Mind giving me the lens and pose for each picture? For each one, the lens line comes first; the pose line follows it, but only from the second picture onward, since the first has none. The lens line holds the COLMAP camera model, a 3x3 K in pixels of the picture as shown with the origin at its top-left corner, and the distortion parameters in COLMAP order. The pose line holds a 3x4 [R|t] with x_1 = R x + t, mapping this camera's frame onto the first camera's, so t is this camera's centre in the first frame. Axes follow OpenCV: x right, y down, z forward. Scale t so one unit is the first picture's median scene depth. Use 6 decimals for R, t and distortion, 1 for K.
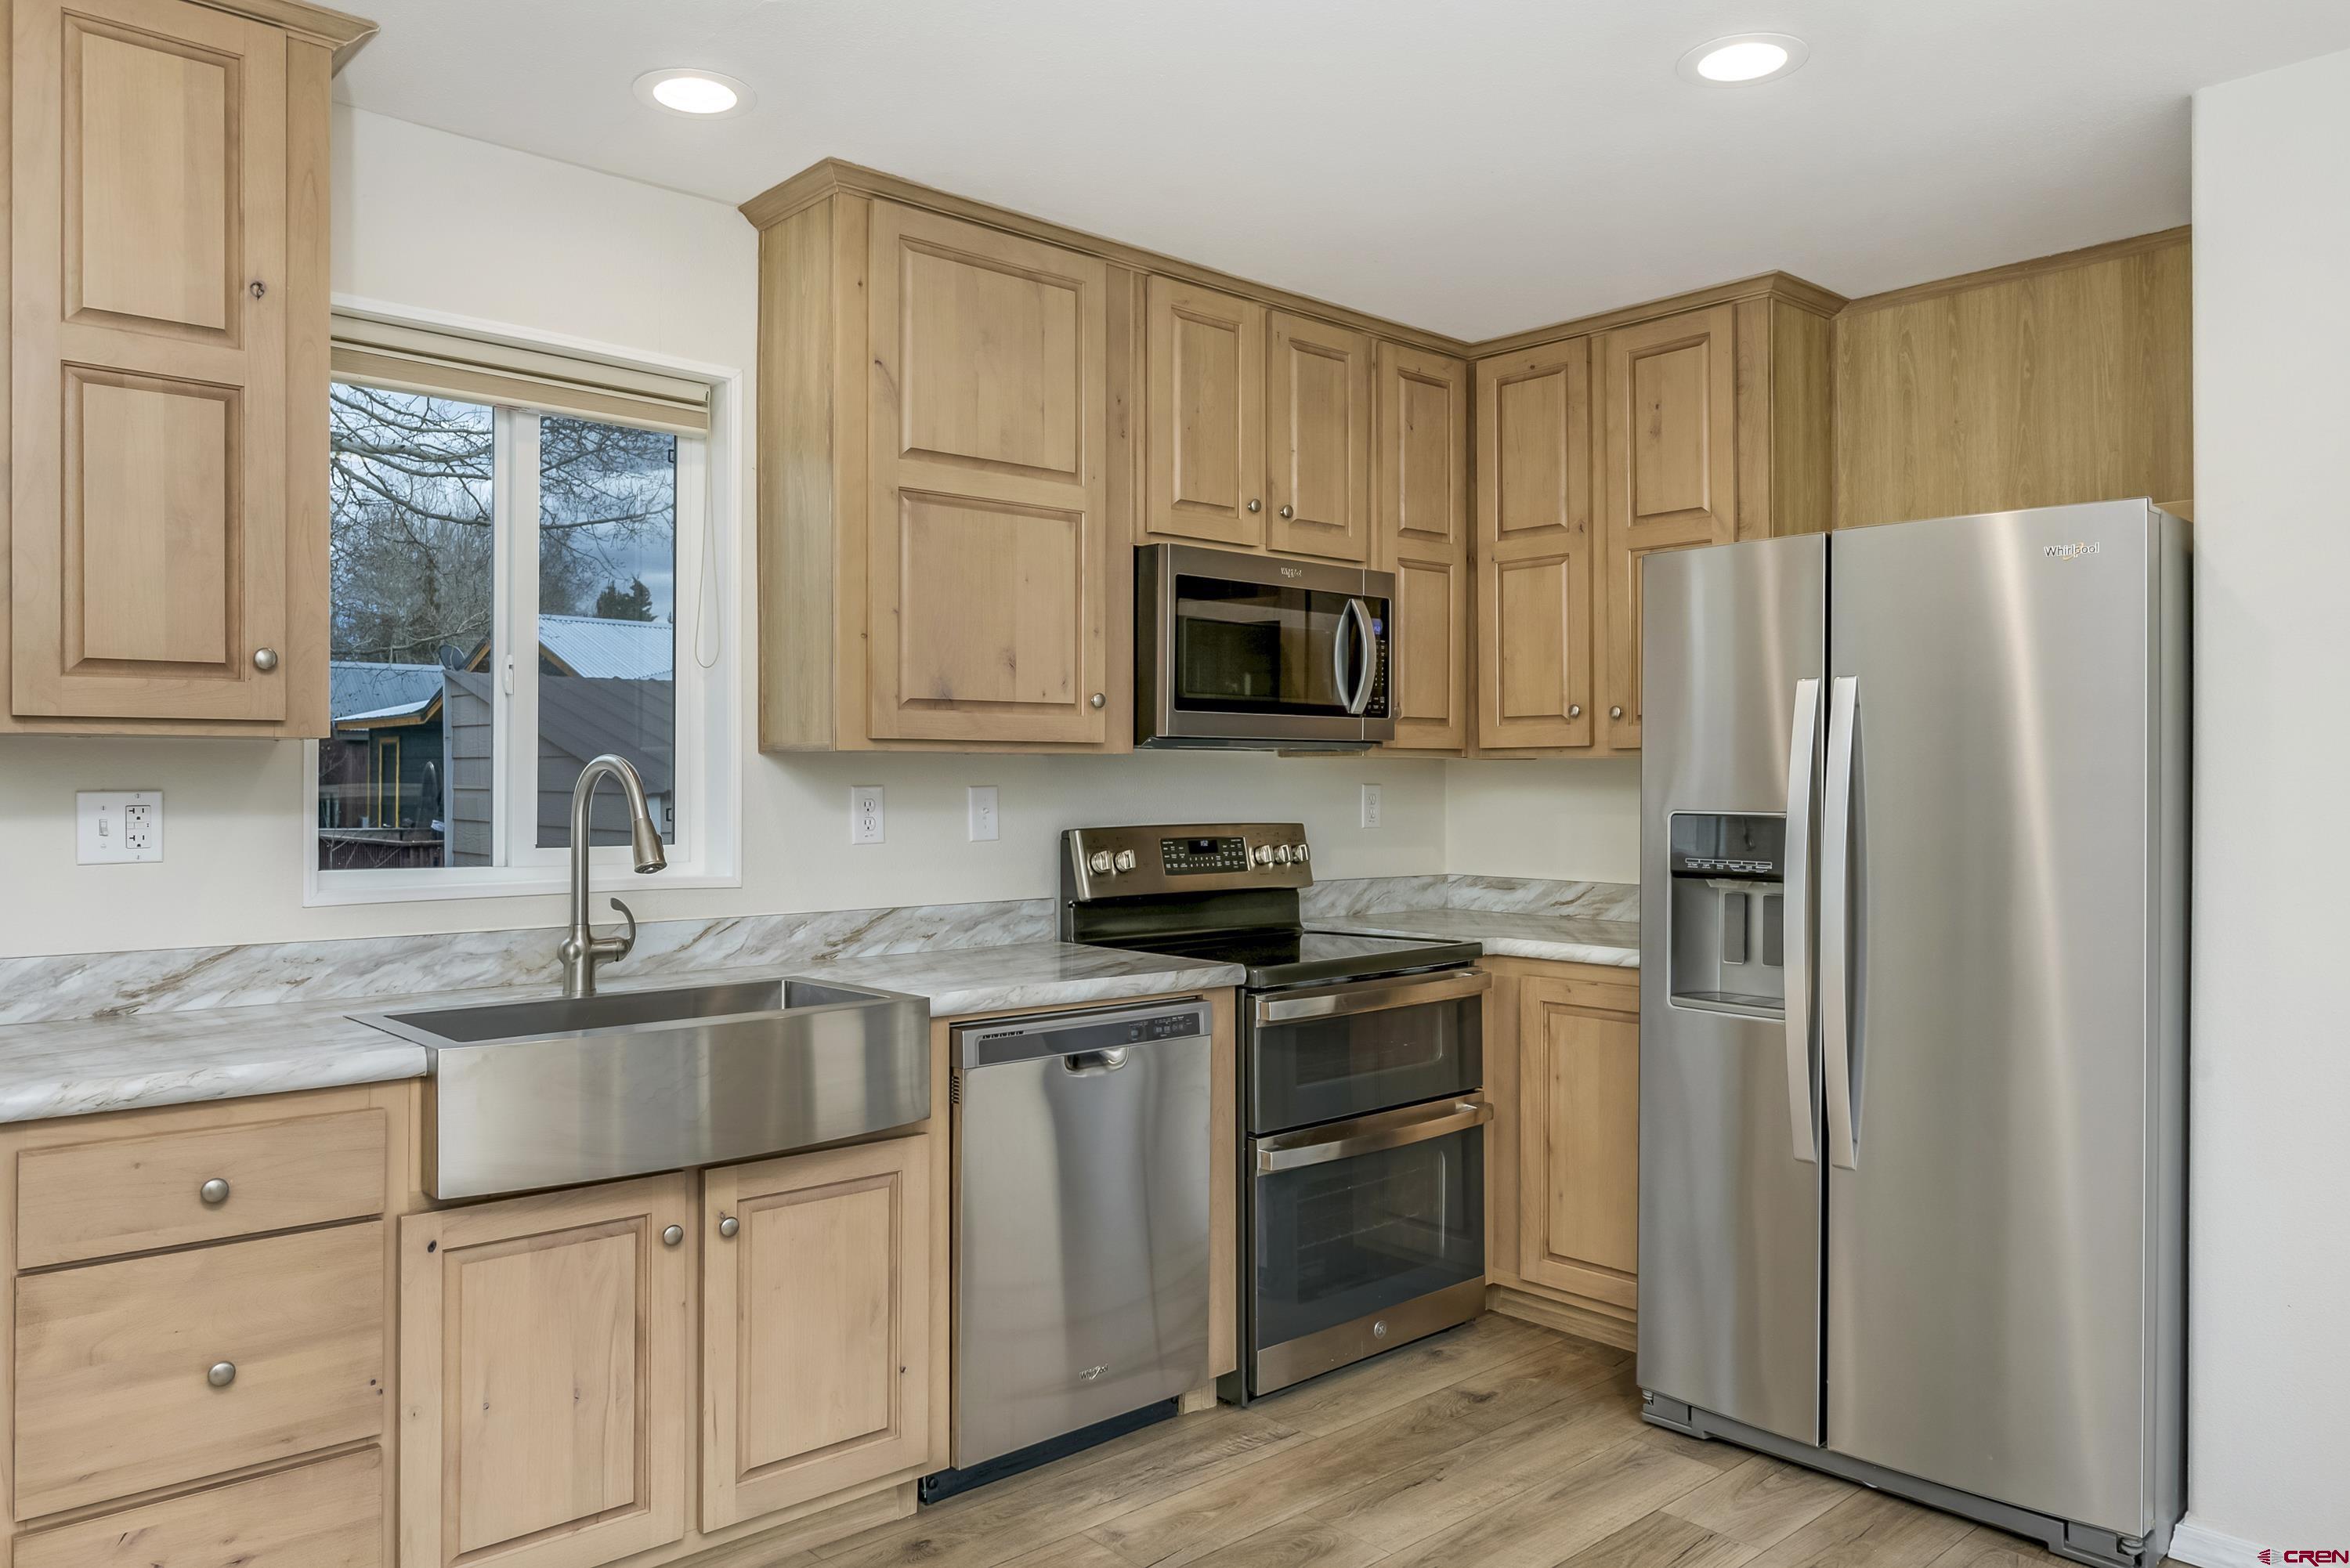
lens RADIAL K [[1602.9, 0, 1177.3], [0, 1602.9, 776.1], [0, 0, 1]] dist [-0.012813, -0.005309]
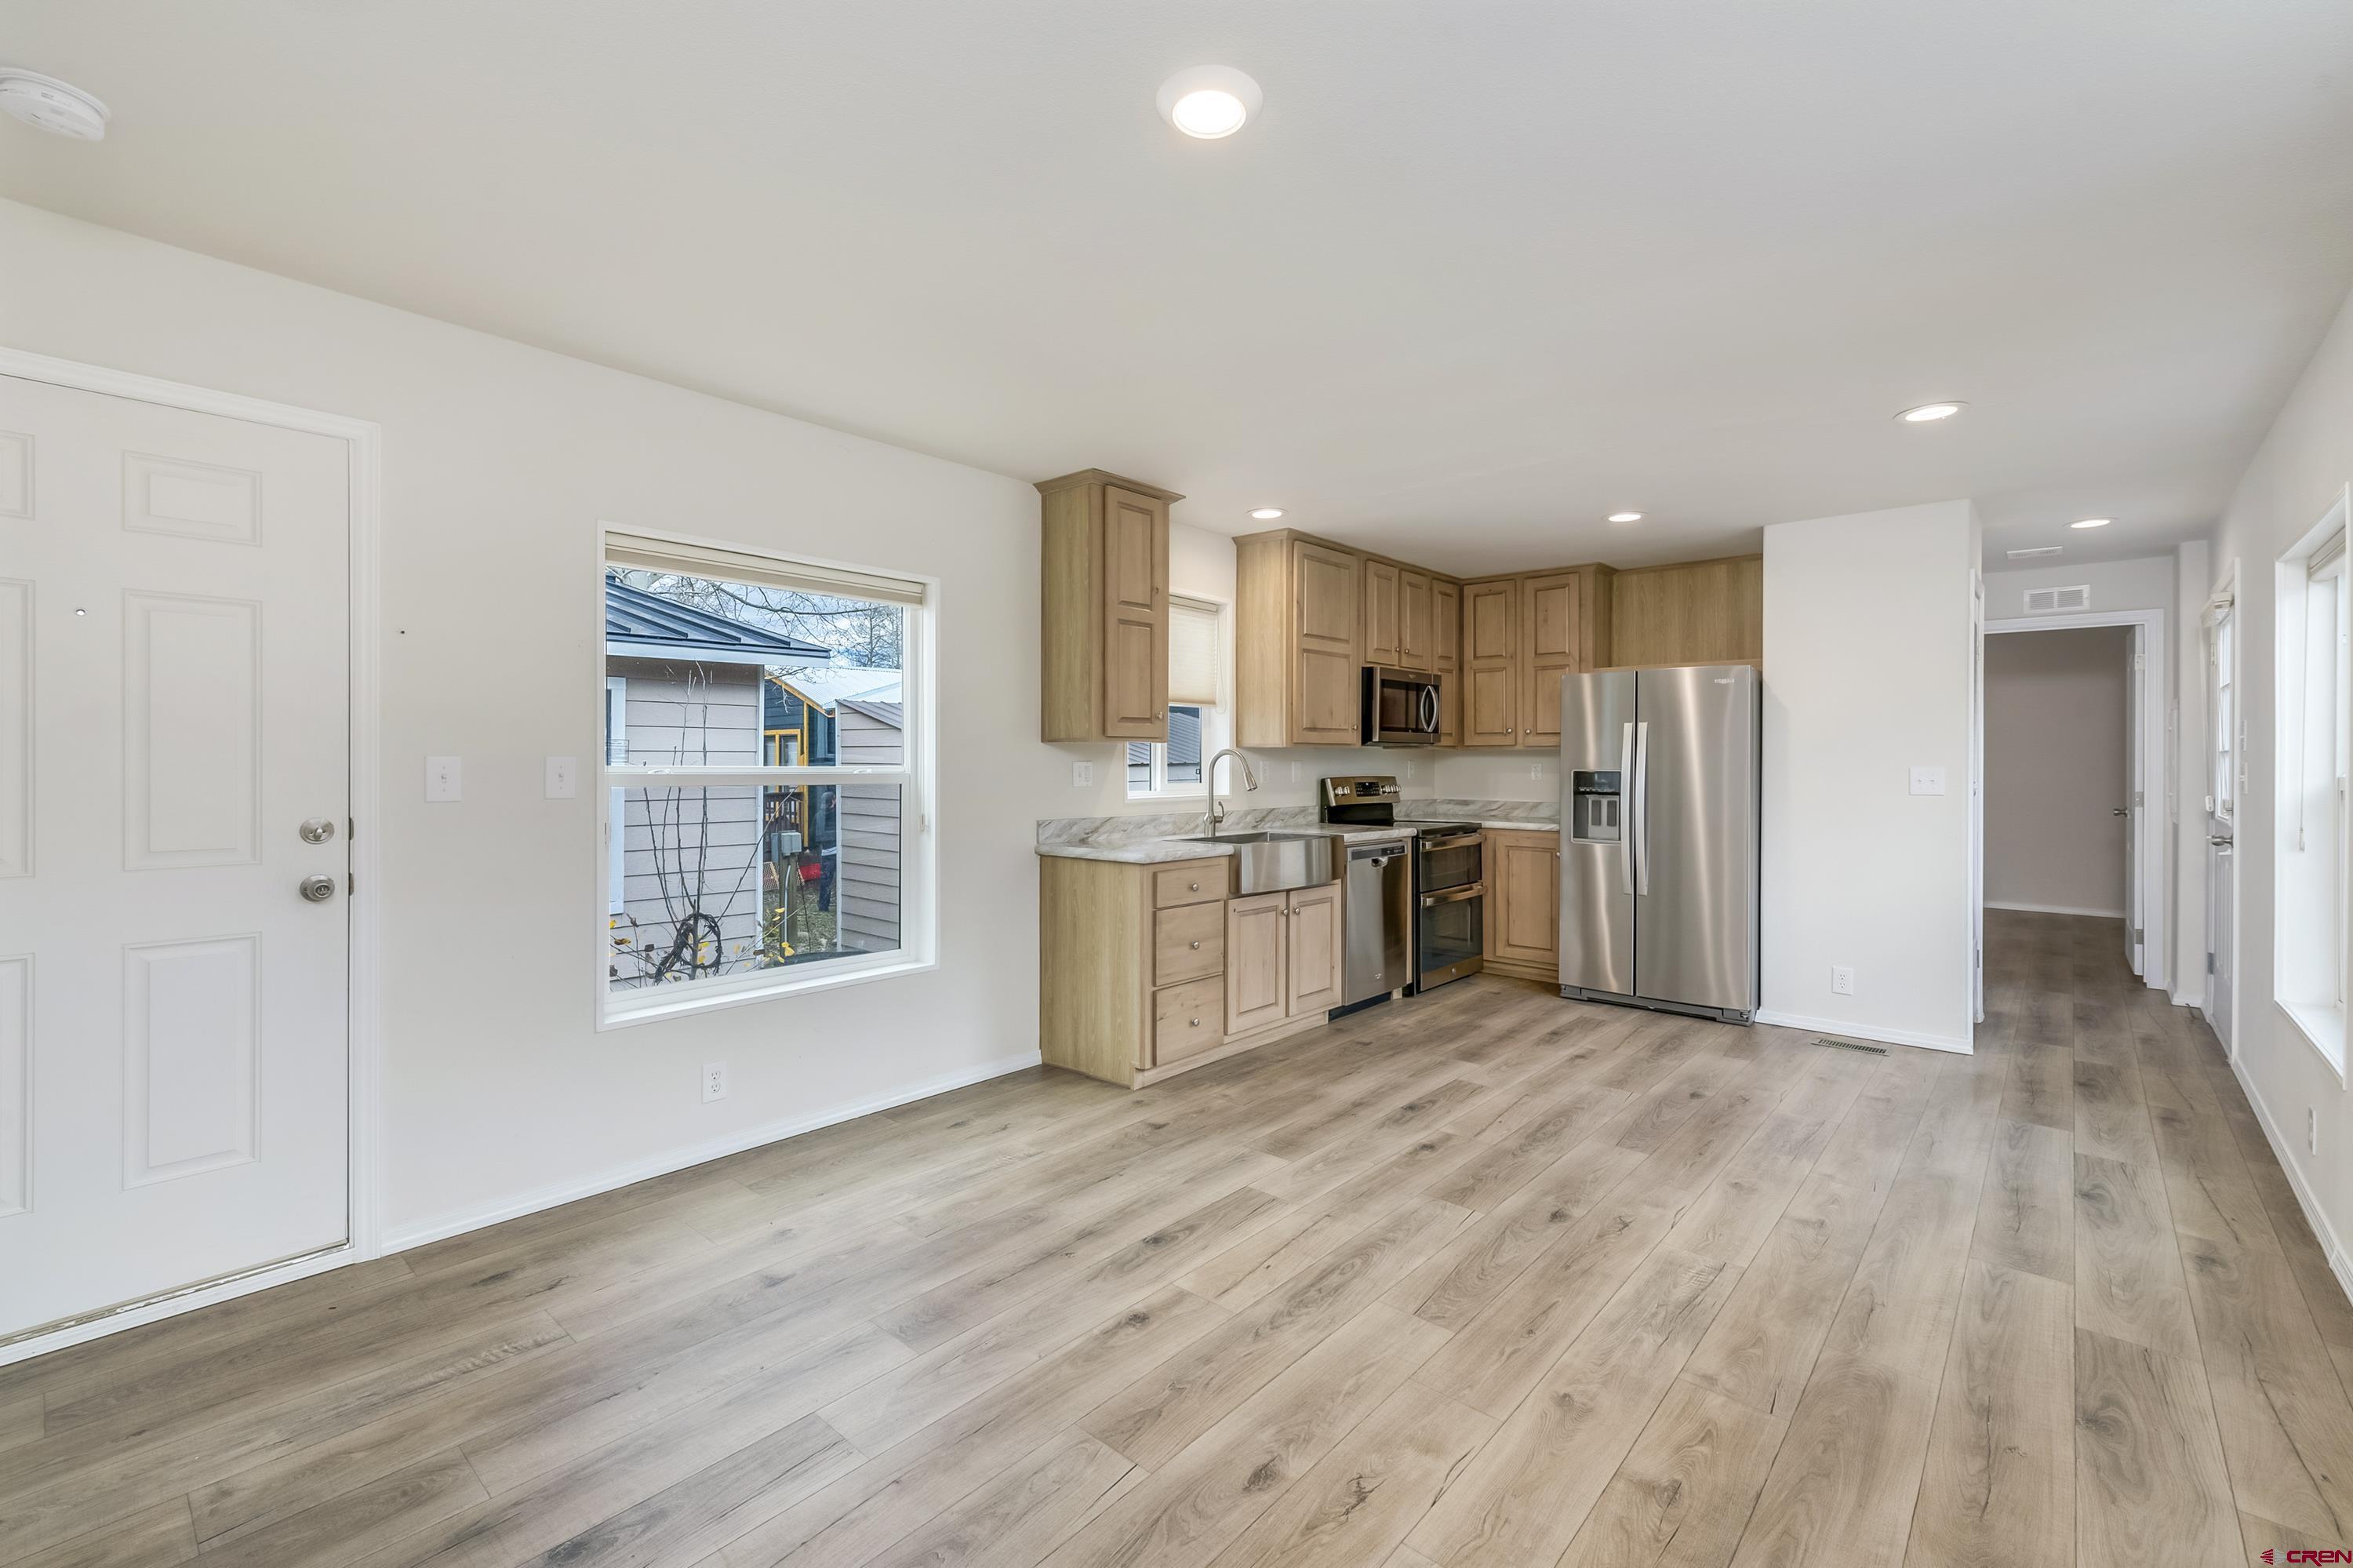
lens RADIAL K [[1026.4, 0, 1181.7], [0, 1026.4, 765.7], [0, 0, 1]] dist [0.018246, 0.000171]
pose [[0.992457, 0.001894, 0.122578, -0.516678], [-0.003082, 0.999950, 0.009506, -0.000625], [-0.122554, -0.009812, 0.992413, -0.597207]]
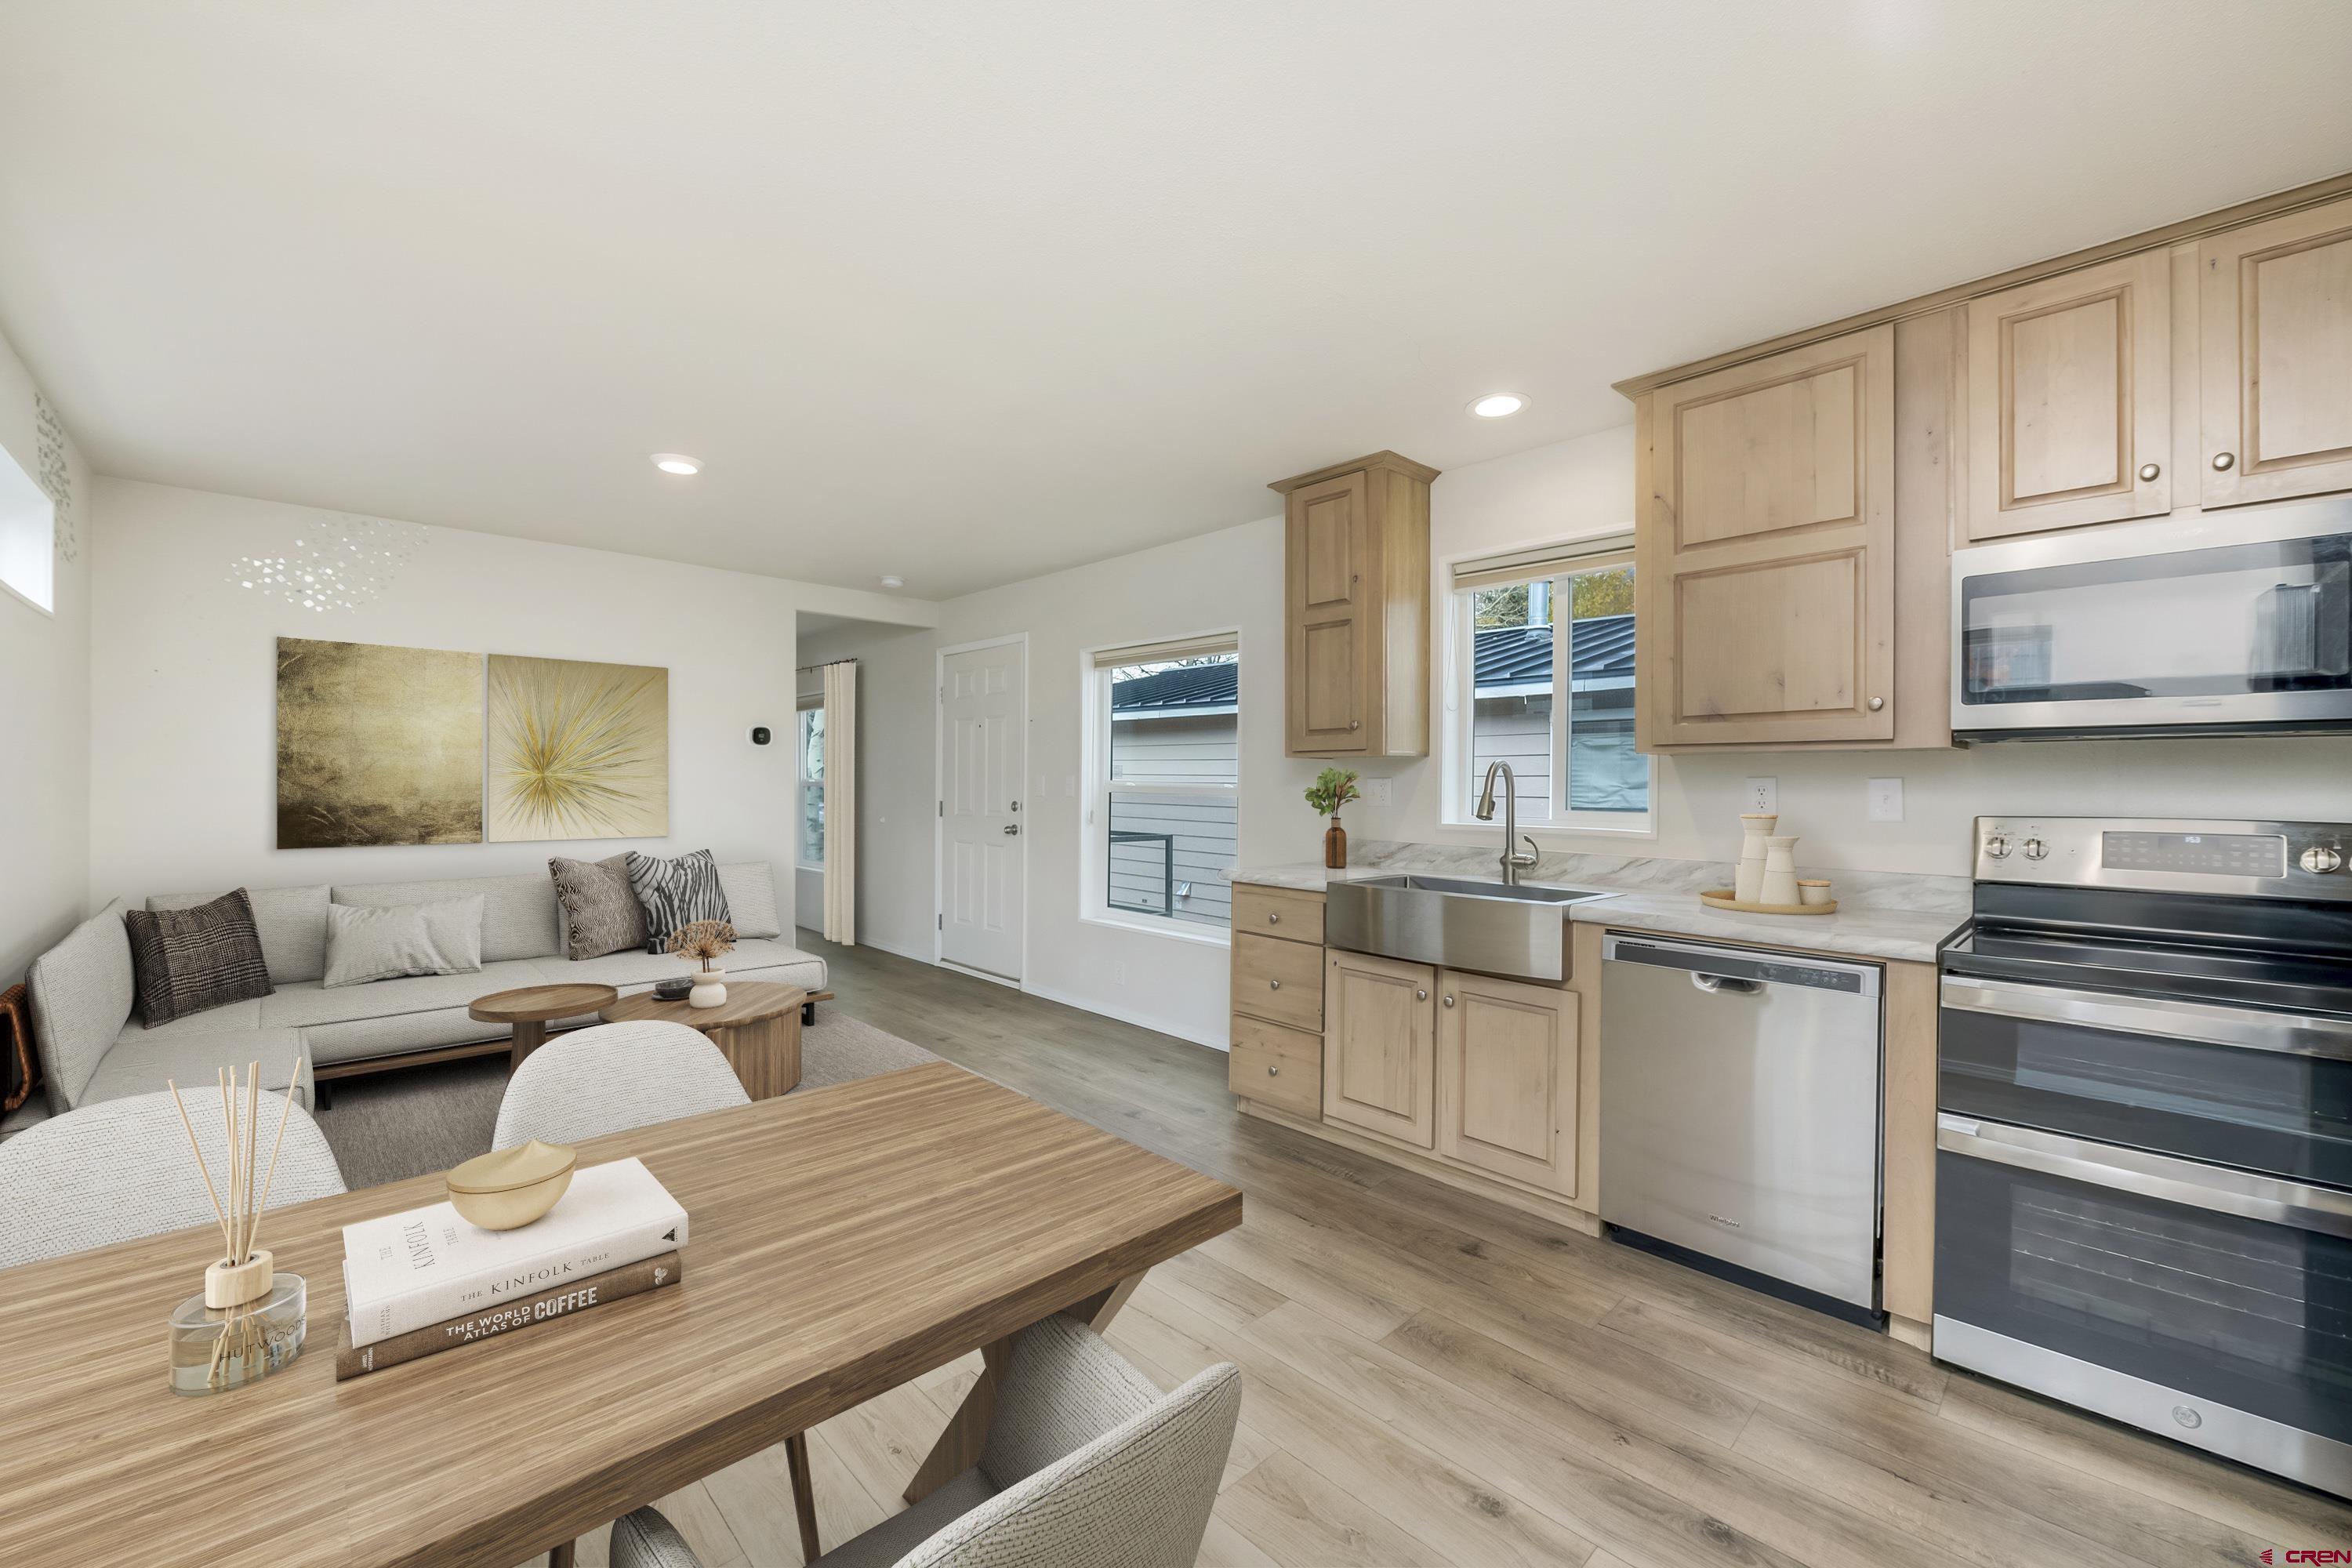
lens RADIAL K [[942.4, 0, 1157.6], [0, 942.4, 768.9], [0, 0, 1]] dist [0.020407, -0.001010]
pose [[0.018256, -0.011549, -0.999767, 0.620681], [-0.001886, 0.999931, -0.011586, 0.009743], [0.999832, 0.002097, 0.018233, 0.446551]]
